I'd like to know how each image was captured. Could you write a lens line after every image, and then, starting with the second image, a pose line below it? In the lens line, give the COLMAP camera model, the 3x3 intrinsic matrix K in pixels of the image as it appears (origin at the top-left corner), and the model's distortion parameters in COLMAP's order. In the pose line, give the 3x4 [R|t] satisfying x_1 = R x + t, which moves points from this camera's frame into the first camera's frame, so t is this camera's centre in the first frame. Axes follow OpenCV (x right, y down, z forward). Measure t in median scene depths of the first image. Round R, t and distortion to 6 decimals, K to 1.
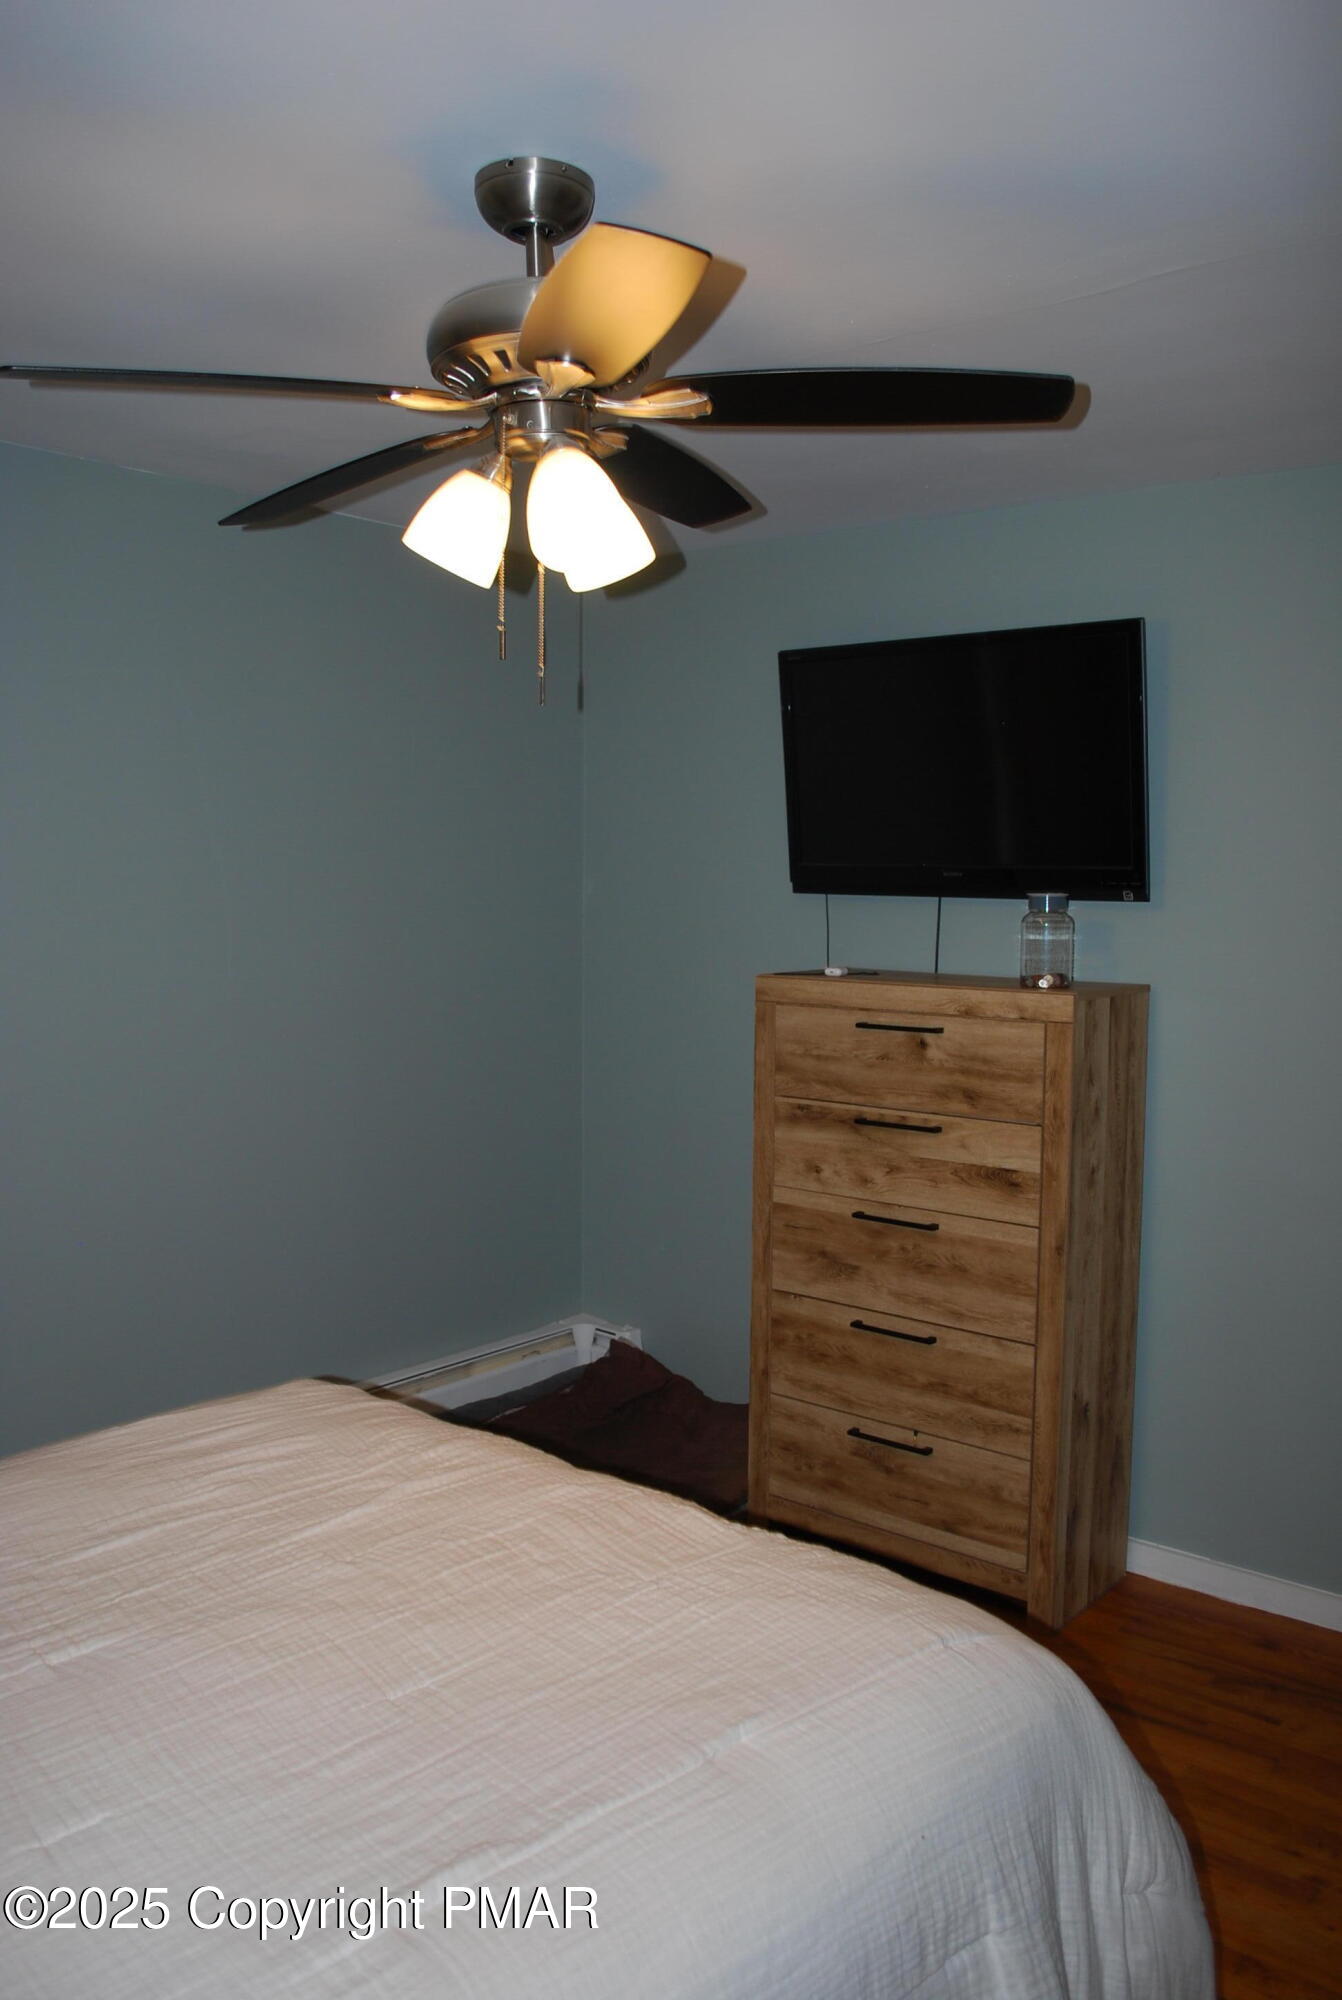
lens RADIAL K [[1594.2, 0, 673.9], [0, 1594.2, 1000.9], [0, 0, 1]] dist [-0.084399, 0.013069]
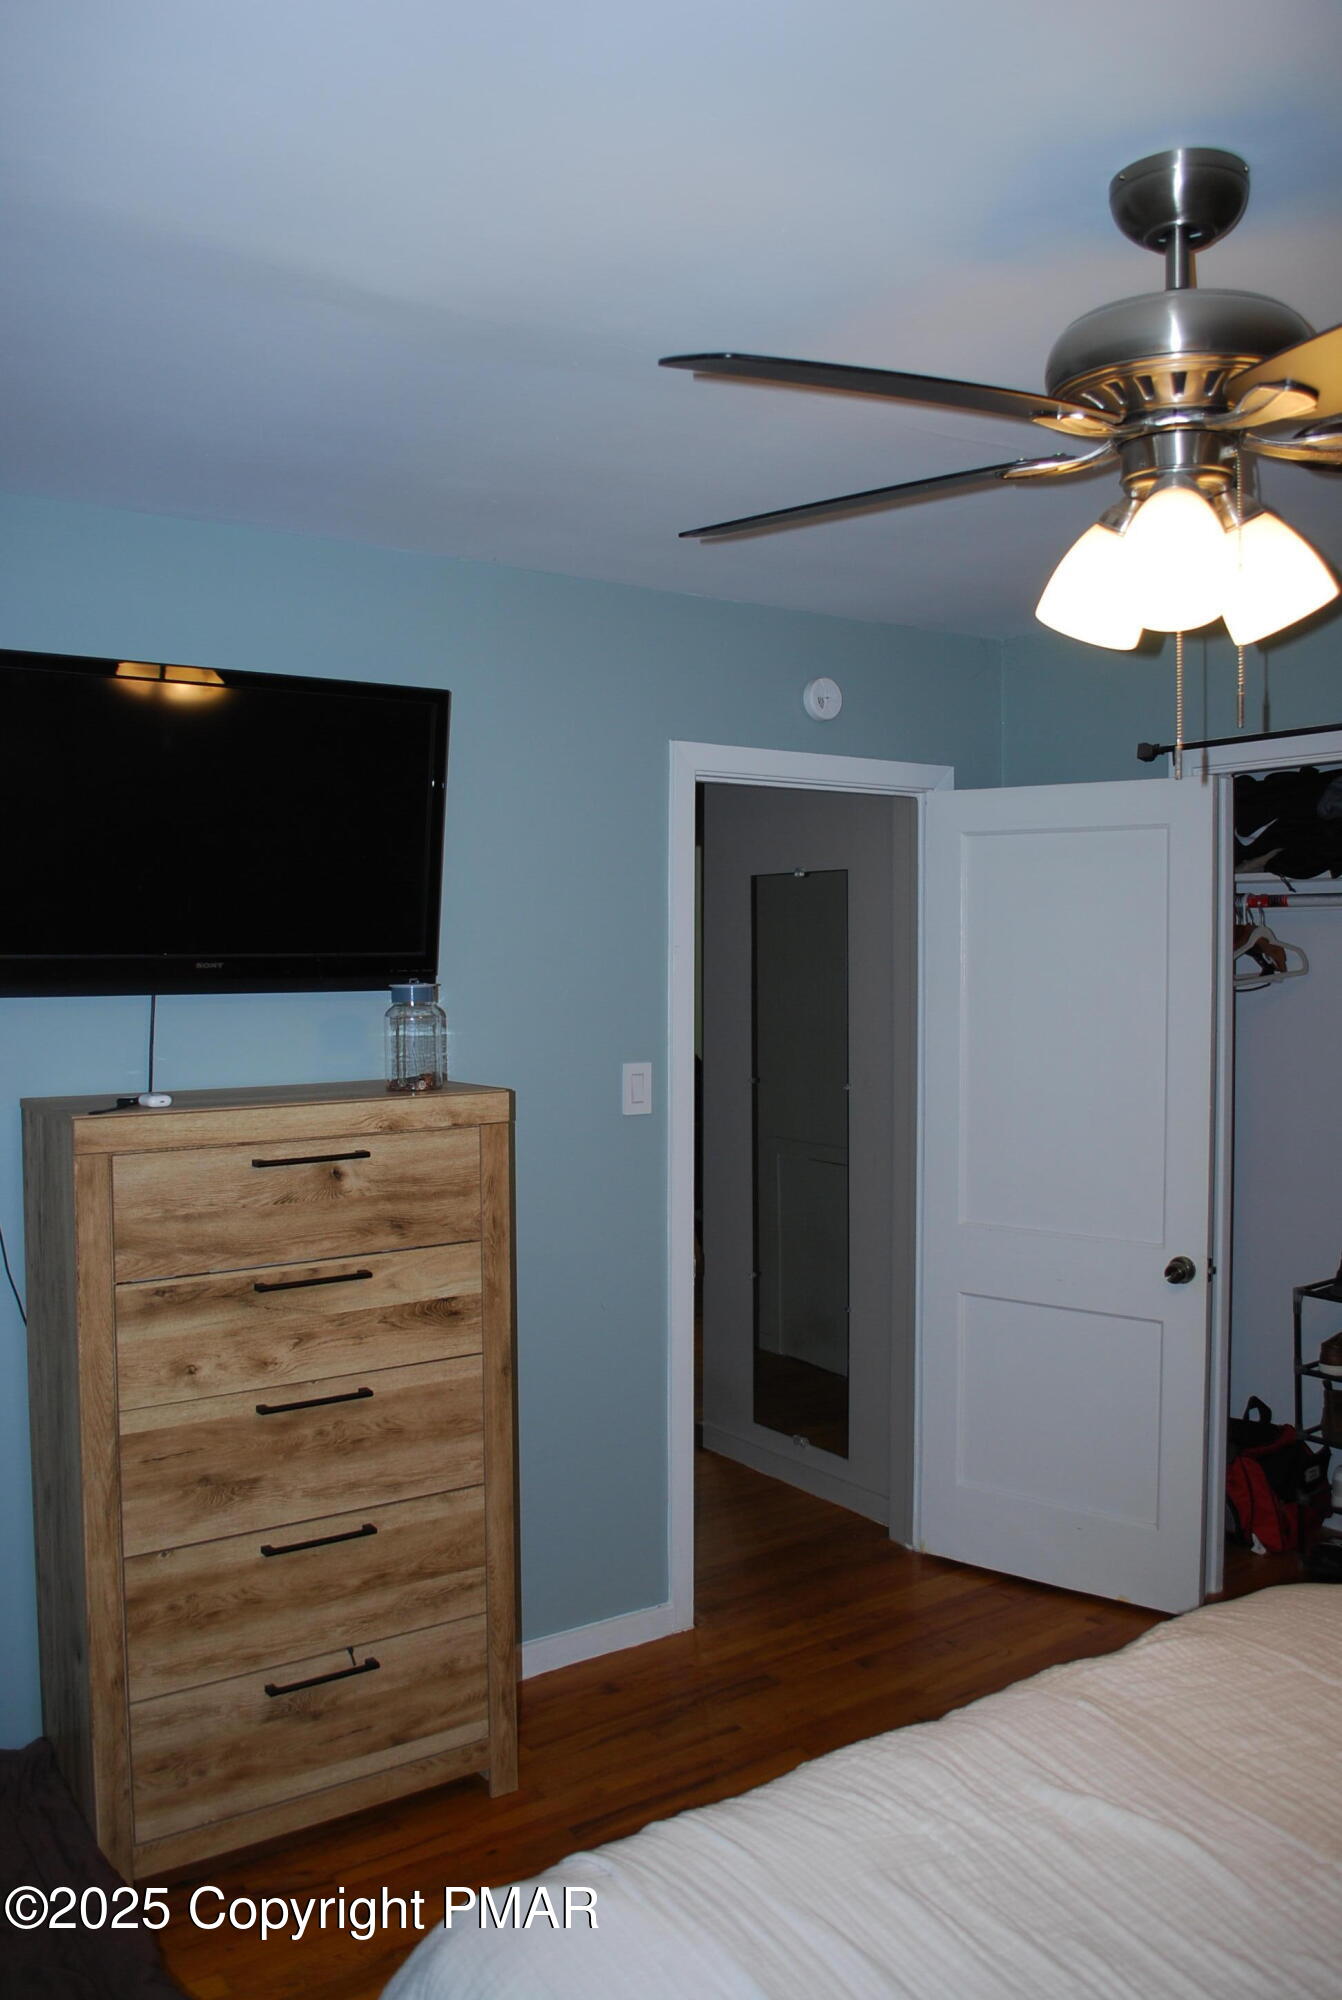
lens RADIAL K [[1594.2, 0, 673.1], [0, 1594.2, 996.1], [0, 0, 1]] dist [-0.084399, 0.013069]
pose [[0.260818, -0.041675, 0.964488, -0.566320], [0.085445, 0.996143, 0.019937, -0.063904], [-0.961599, 0.077211, 0.263373, 0.602355]]
